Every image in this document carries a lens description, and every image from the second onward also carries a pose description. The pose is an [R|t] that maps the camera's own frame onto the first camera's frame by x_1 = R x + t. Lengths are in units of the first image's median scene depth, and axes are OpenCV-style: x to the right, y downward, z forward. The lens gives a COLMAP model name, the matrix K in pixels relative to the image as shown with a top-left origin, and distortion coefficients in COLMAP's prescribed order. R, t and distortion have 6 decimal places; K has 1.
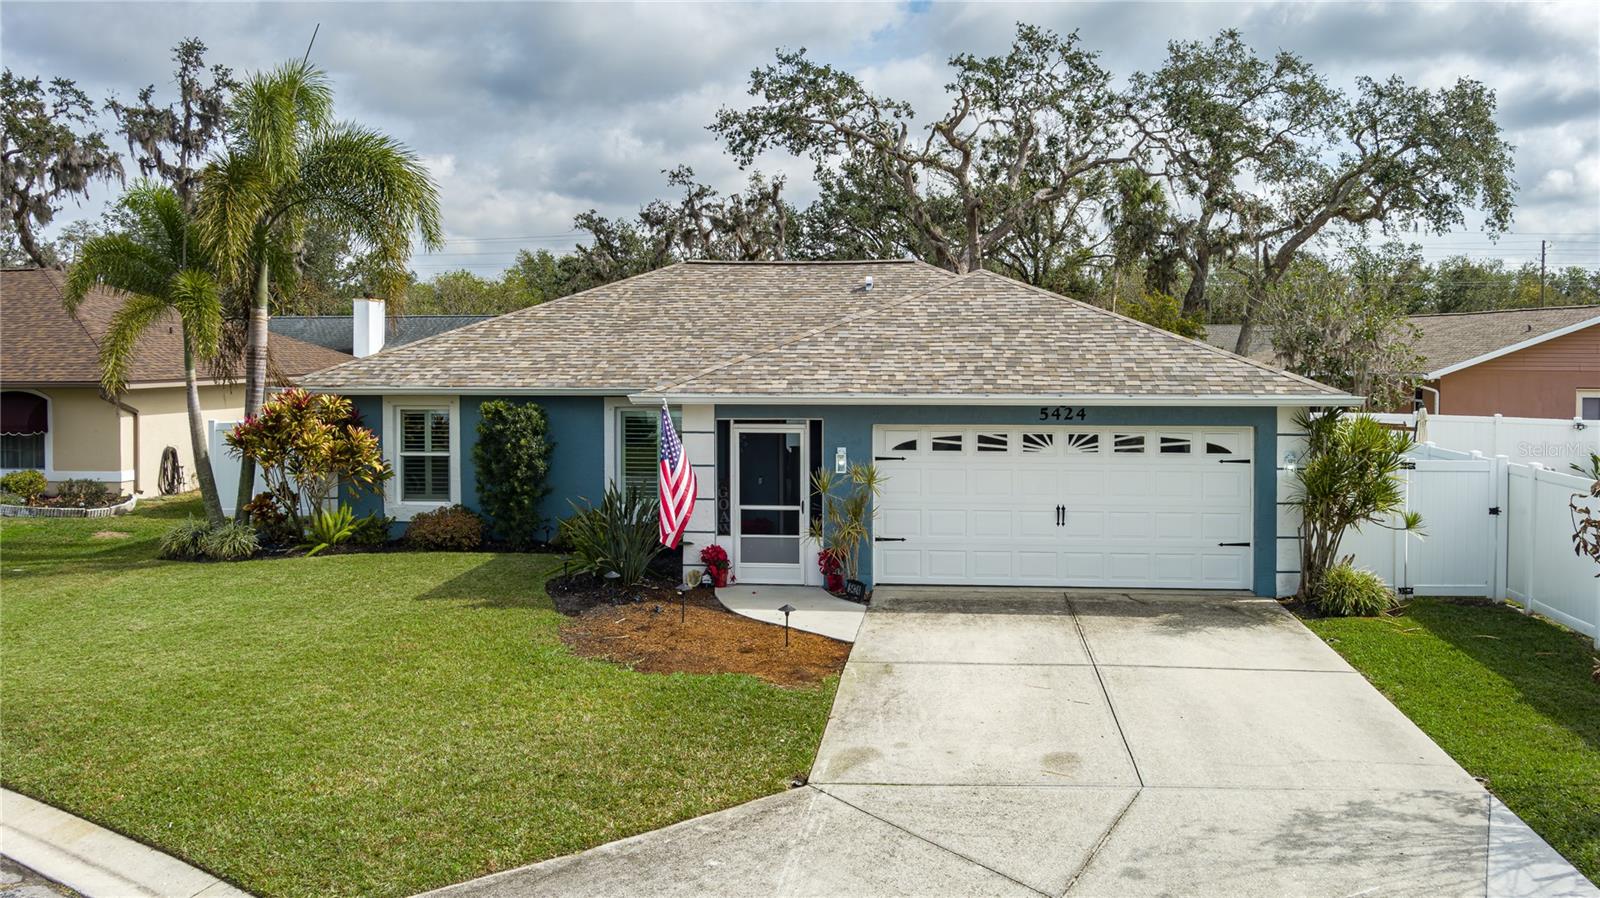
lens RADIAL K [[1318.5, 0, 837.9], [0, 1318.5, 379.8], [0, 0, 1]] dist [-0.041023, 0.008279]
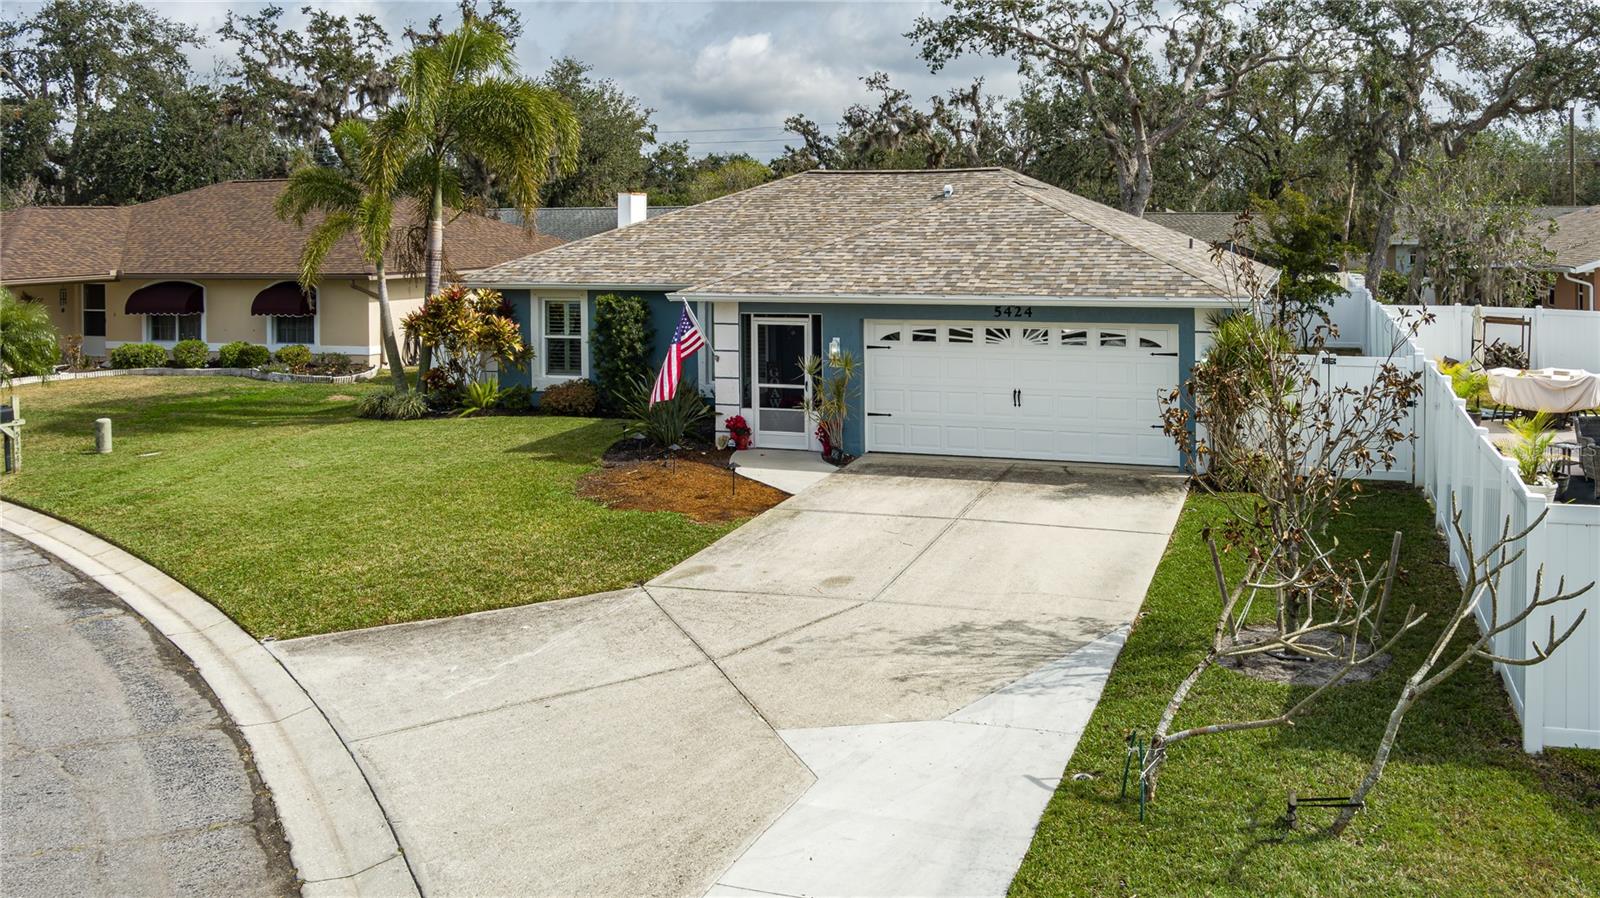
lens RADIAL K [[1338.6, 0, 905.0], [0, 1338.6, 228.3], [0, 0, 1]] dist [-0.031617, -0.003175]
pose [[0.977407, -0.004355, -0.211323, 0.322404], [-0.000012, 0.999787, -0.020661, -0.023550], [0.211368, 0.020197, 0.977198, -0.189394]]
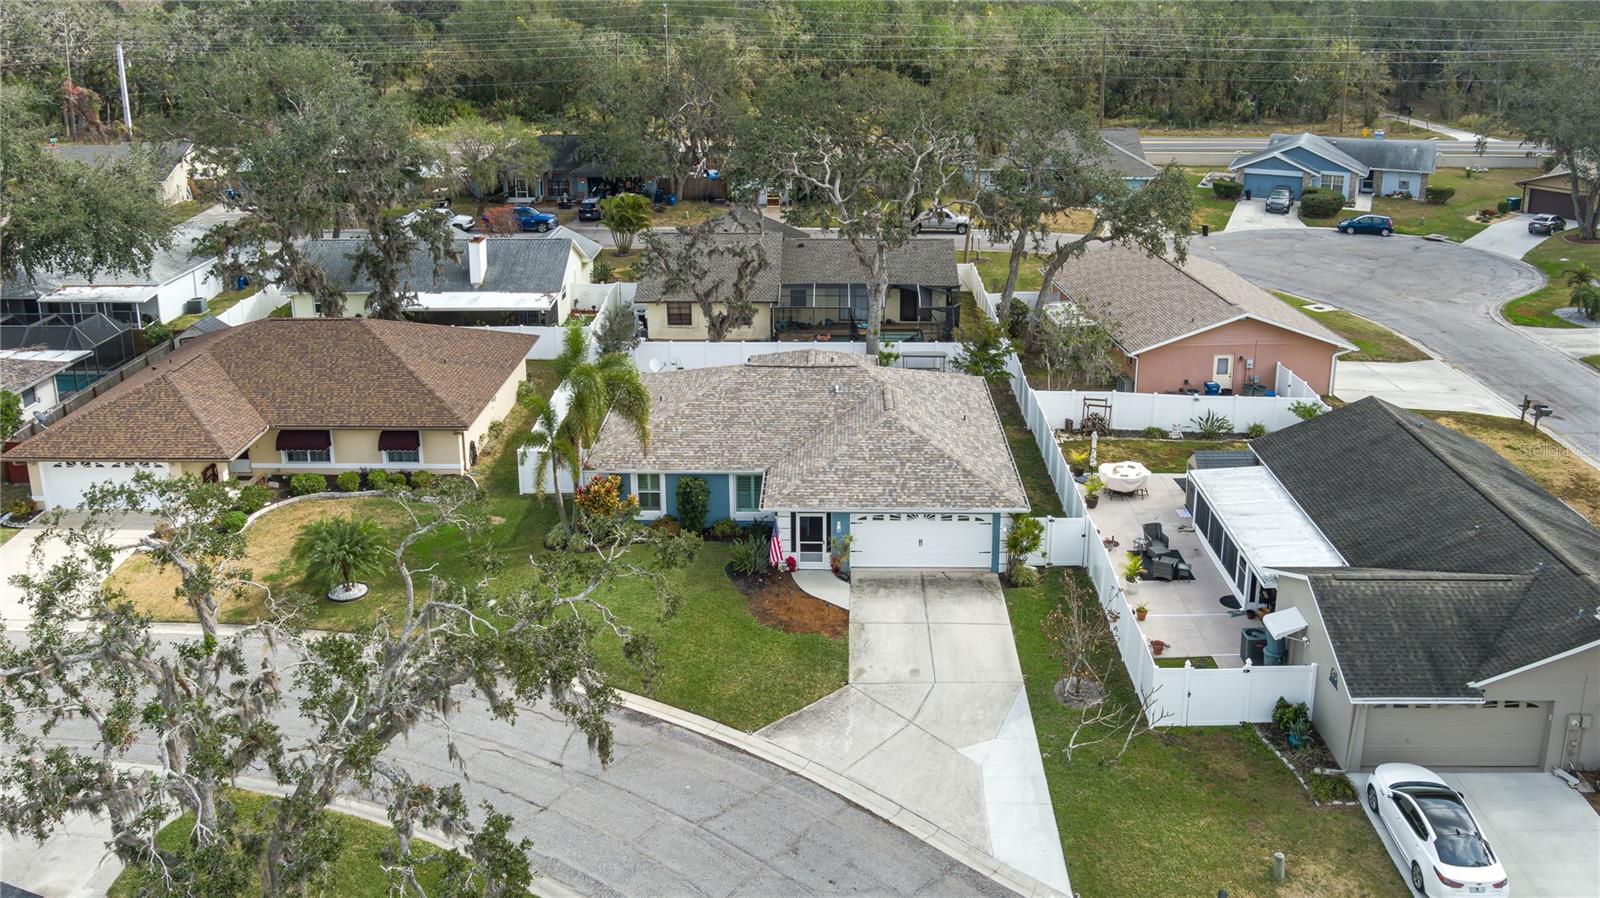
lens RADIAL K [[1330.5, 0, 810.0], [0, 1330.5, 305.1], [0, 0, 1]] dist [-0.012221, -0.003615]
pose [[0.997976, -0.019743, 0.060442, -0.205663], [0.005025, 0.972087, 0.234565, -0.989566], [-0.063386, -0.233787, 0.970220, -1.473133]]
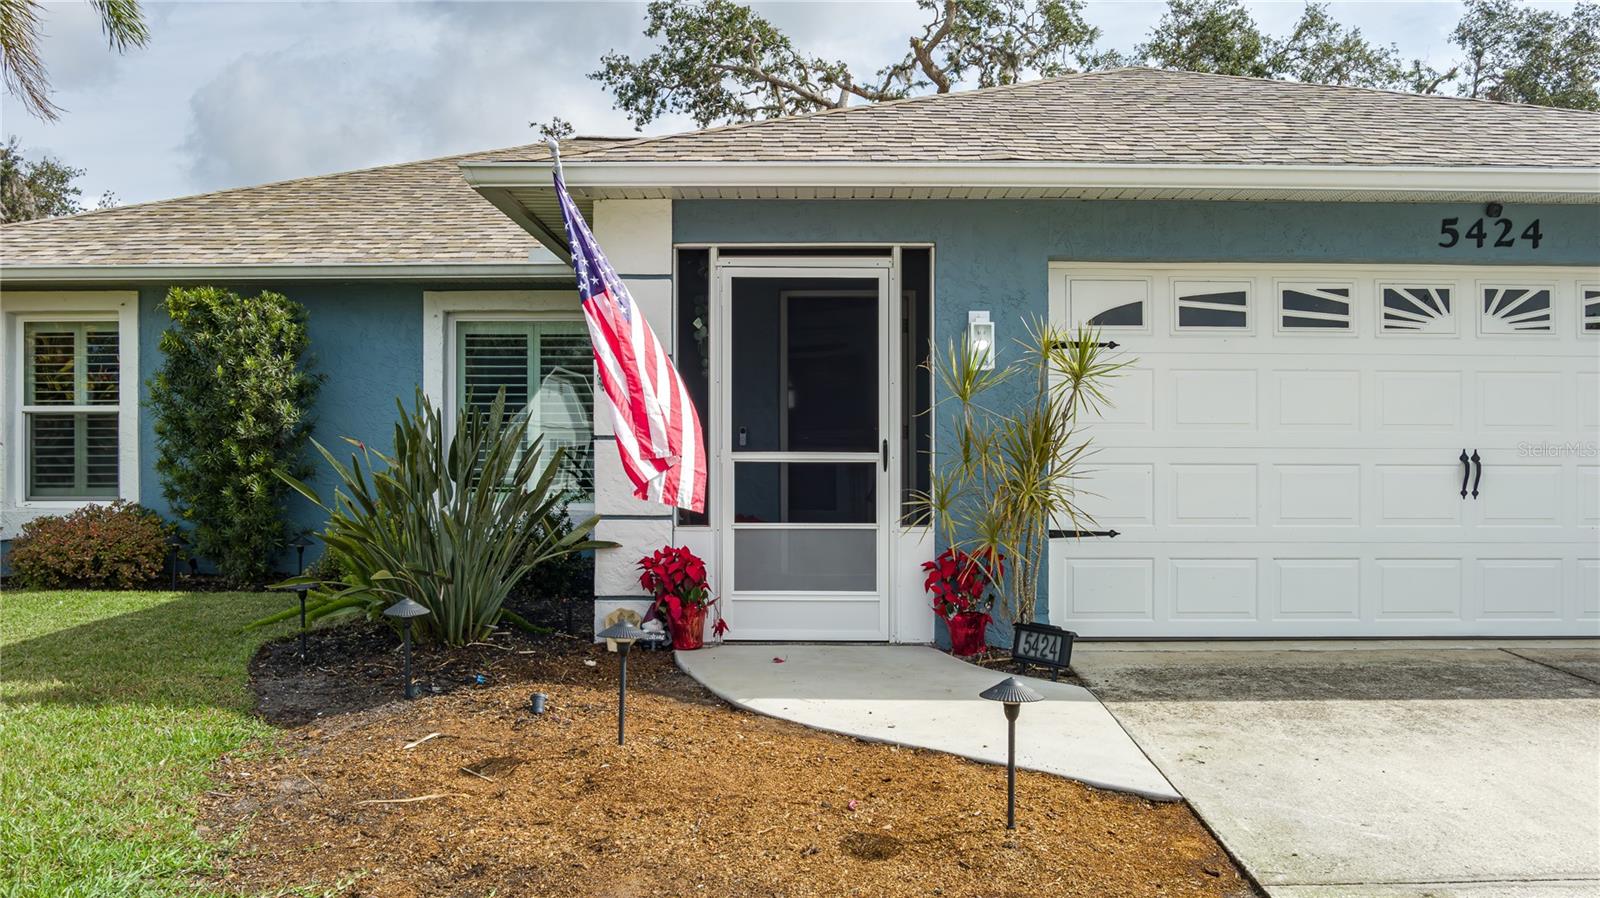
lens RADIAL K [[1295.4, 0, 808.4], [0, 1295.4, 453.0], [0, 0, 1]] dist [-0.046275, 0.002920]
pose [[0.996494, 0.000990, 0.083655, -0.085006], [0.000695, 0.999798, -0.020110, 0.103817], [-0.083658, 0.020097, 0.996292, 0.590312]]
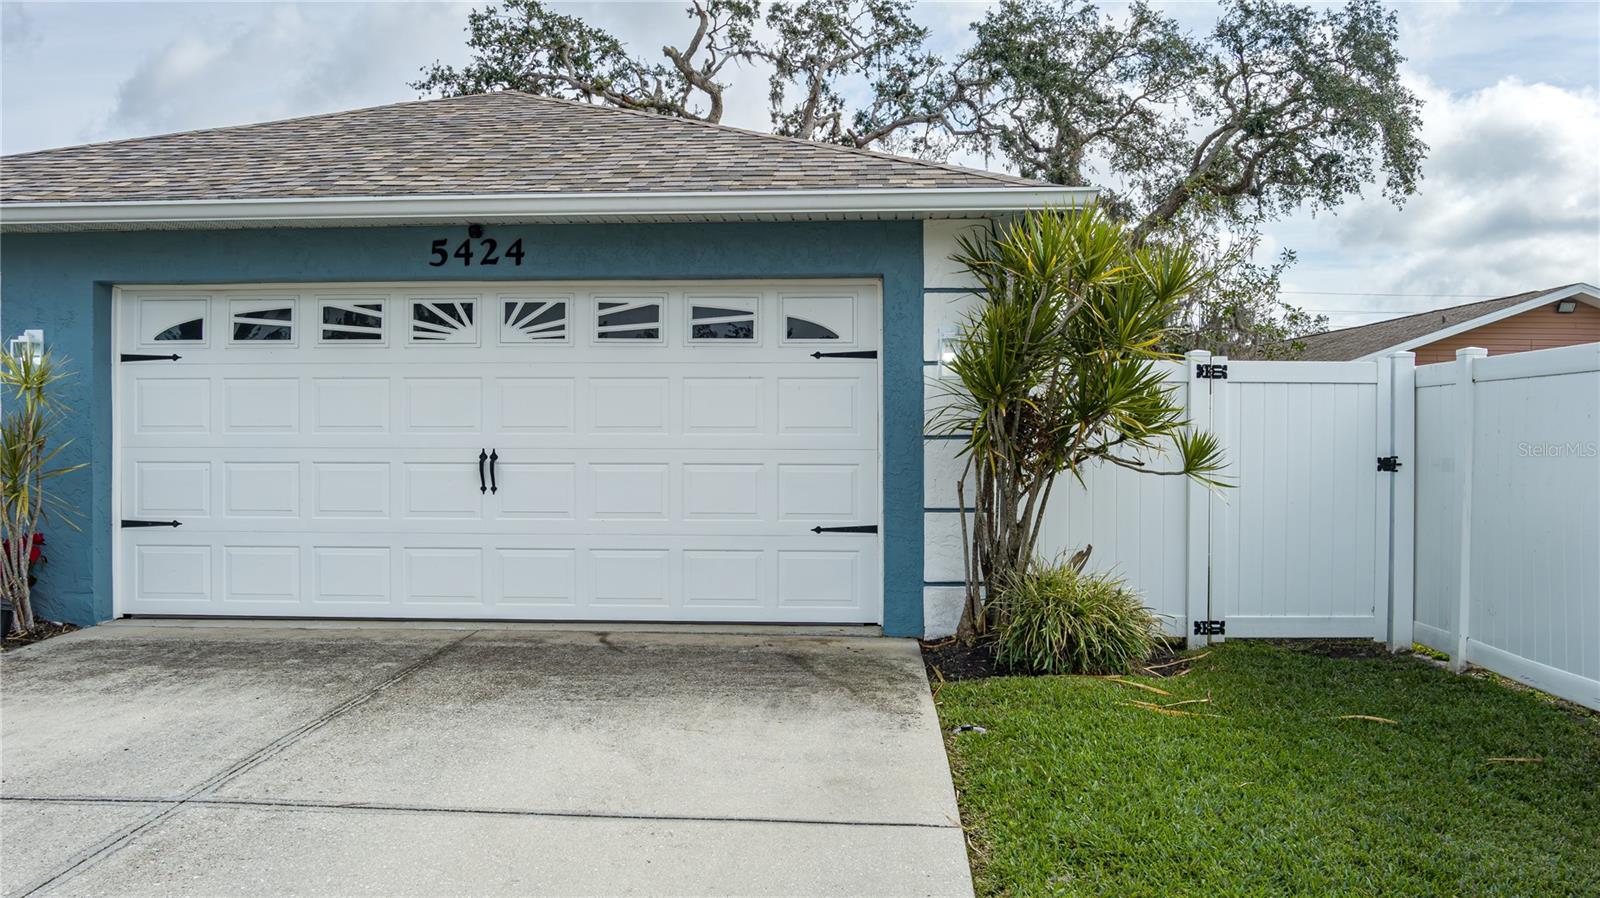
lens RADIAL K [[1299.6, 0, 800.0], [0, 1299.6, 449.0], [0, 0, 1]] dist [-0.041614, 0.002313]
pose [[0.999649, -0.000706, 0.026496, 0.268547], [0.001214, 0.999815, -0.019187, 0.103496], [-0.026478, 0.019212, 0.999465, 0.520147]]
